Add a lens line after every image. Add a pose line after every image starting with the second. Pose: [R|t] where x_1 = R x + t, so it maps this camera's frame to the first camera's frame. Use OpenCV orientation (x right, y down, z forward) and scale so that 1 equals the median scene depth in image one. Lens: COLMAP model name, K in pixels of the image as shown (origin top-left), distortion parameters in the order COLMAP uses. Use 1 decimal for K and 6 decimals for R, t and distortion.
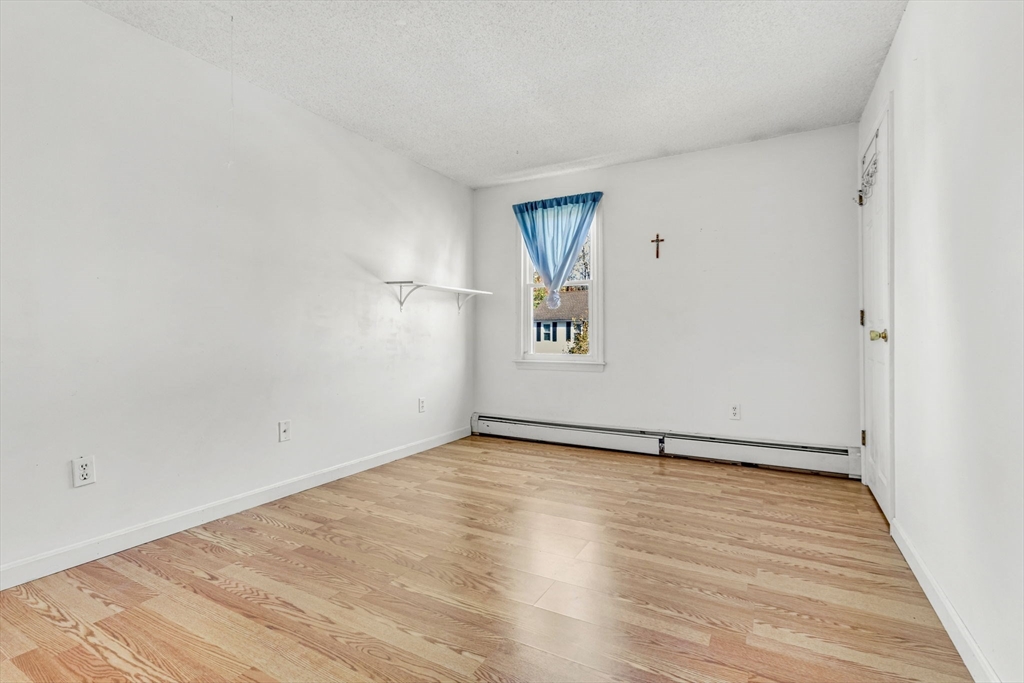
lens RADIAL K [[478.1, 0, 512.5], [0, 478.1, 337.1], [0, 0, 1]] dist [-0.000861, -0.000160]
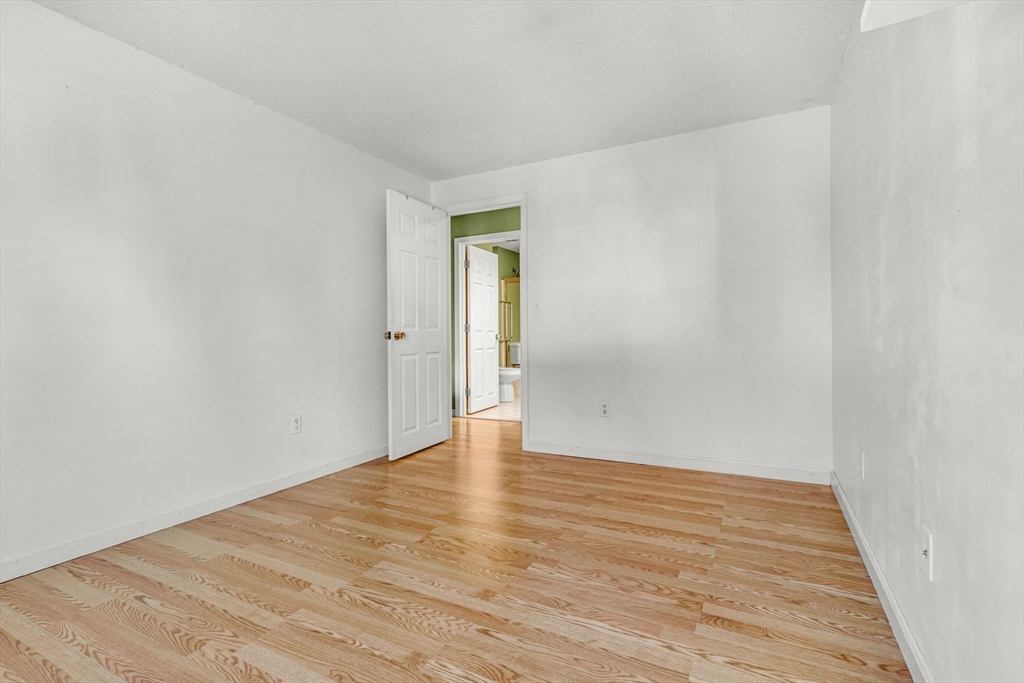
lens RADIAL K [[478.1, 0, 511.7], [0, 478.1, 338.0], [0, 0, 1]] dist [-0.000861, -0.000160]
pose [[-0.999661, 0.013002, -0.022543, -0.131483], [0.012687, 0.999820, 0.014073, -0.009137], [0.022722, 0.013782, -0.999647, 1.921344]]
